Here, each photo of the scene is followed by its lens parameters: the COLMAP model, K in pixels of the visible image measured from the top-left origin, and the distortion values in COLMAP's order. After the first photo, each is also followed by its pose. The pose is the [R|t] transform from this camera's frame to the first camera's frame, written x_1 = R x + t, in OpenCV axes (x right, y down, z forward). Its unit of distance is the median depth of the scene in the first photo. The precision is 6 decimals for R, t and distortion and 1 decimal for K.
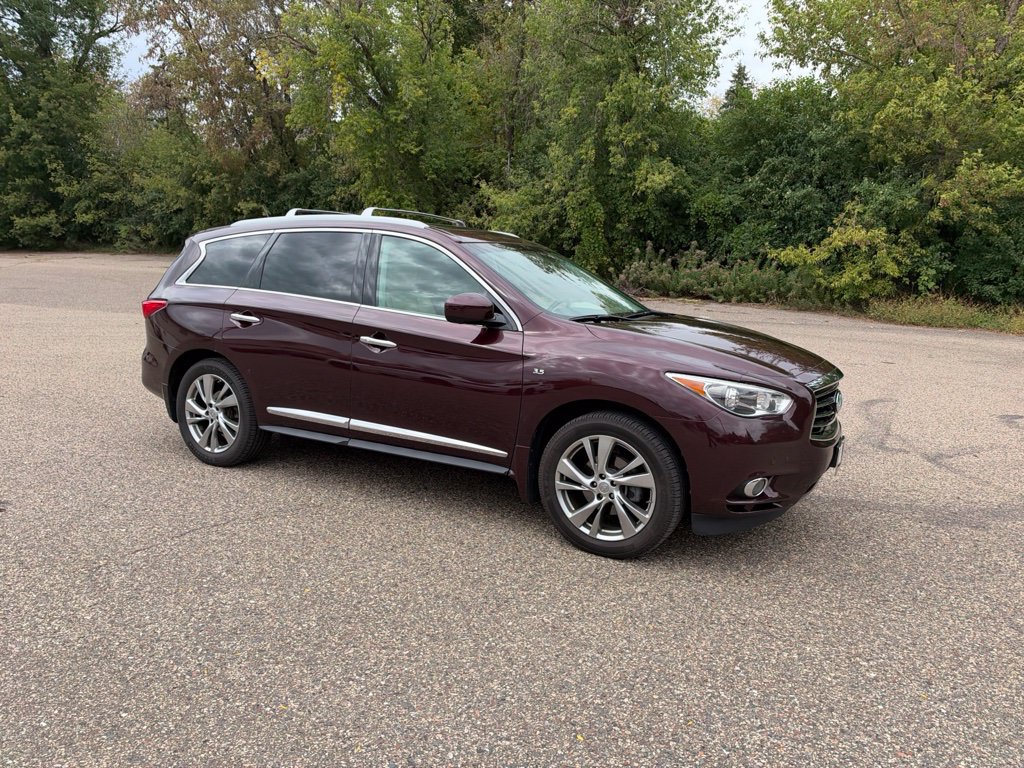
lens RADIAL K [[745.2, 0, 515.1], [0, 745.2, 375.1], [0, 0, 1]] dist [0.000517, -0.014511]
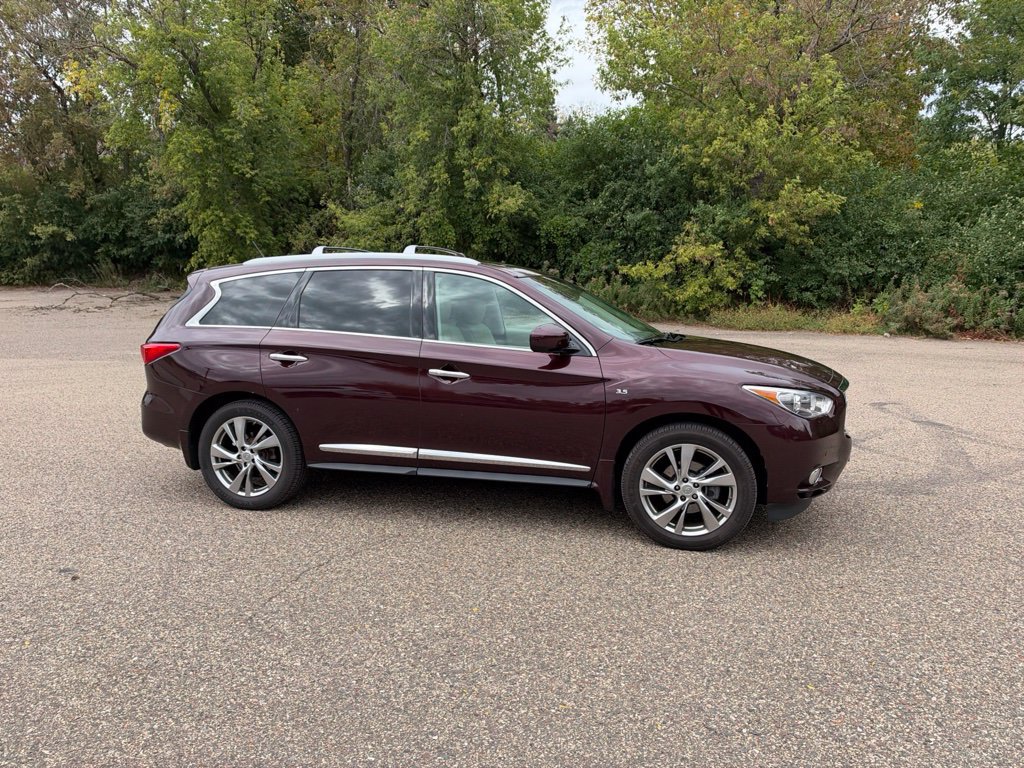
lens RADIAL K [[745.2, 0, 515.5], [0, 745.2, 384.2], [0, 0, 1]] dist [0.000517, -0.014511]
pose [[0.967635, -0.062004, 0.244619, -0.313528], [0.064633, 0.997905, -0.002729, -0.018730], [-0.243937, 0.018452, 0.969615, -0.036578]]
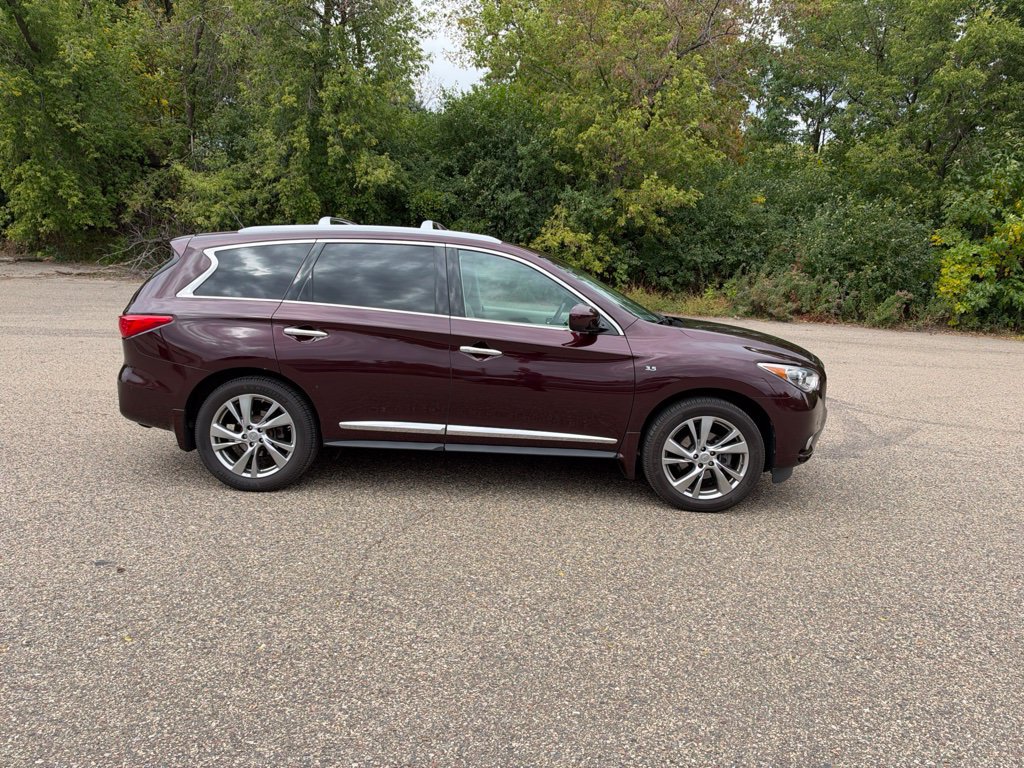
lens RADIAL K [[745.2, 0, 518.9], [0, 745.2, 384.0], [0, 0, 1]] dist [0.000517, -0.014511]
pose [[0.884726, -0.072815, 0.460388, -0.563966], [0.059603, 0.997287, 0.043190, -0.035578], [-0.462284, -0.010771, 0.886666, 0.023885]]
